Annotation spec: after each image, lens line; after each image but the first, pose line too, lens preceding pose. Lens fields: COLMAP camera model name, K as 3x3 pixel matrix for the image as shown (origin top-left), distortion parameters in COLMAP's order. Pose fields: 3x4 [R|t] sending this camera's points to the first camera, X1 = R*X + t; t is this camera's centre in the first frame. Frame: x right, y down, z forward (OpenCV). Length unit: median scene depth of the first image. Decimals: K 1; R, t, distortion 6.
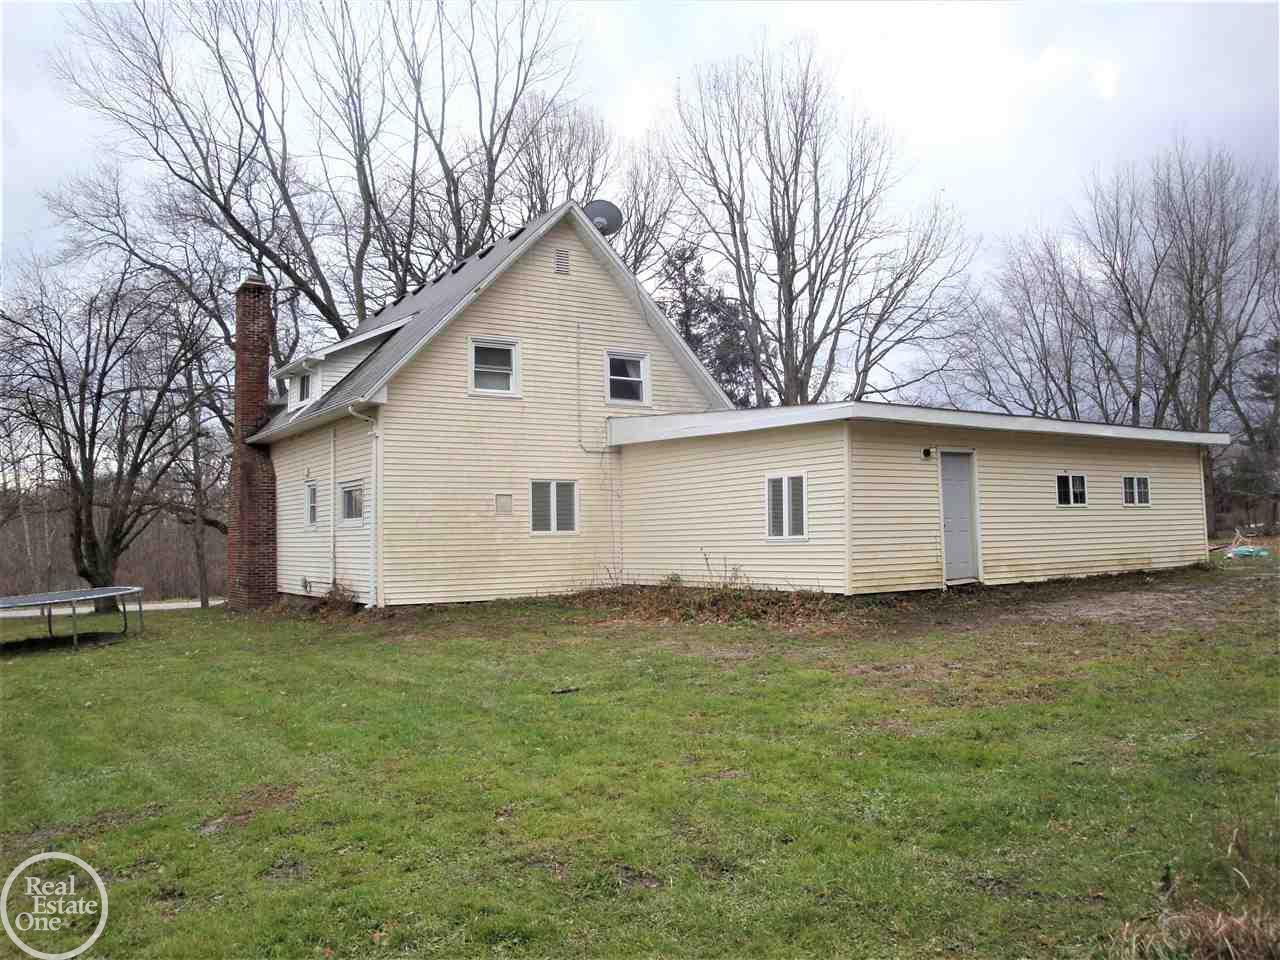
lens RADIAL K [[1048.2, 0, 640.0], [0, 1048.2, 480.0], [0, 0, 1]] dist [-0.078575, 0.008697]
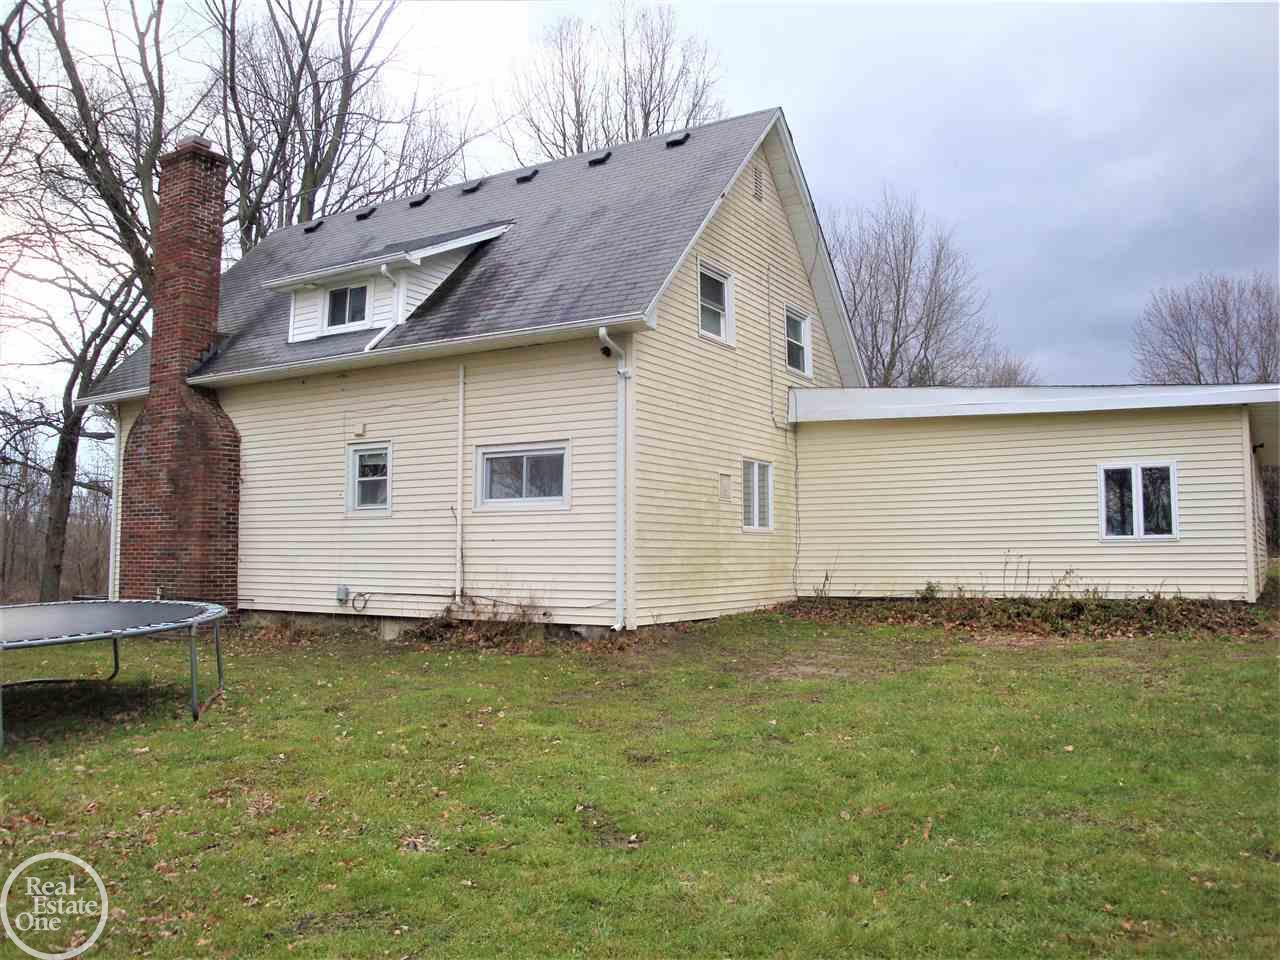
lens RADIAL K [[1048.2, 0, 640.0], [0, 1048.2, 480.0], [0, 0, 1]] dist [-0.078575, 0.008697]
pose [[0.904097, 0.050331, 0.424354, -0.477789], [-0.041047, 0.998676, -0.030998, 0.041541], [-0.425352, 0.010607, 0.904966, 0.341877]]
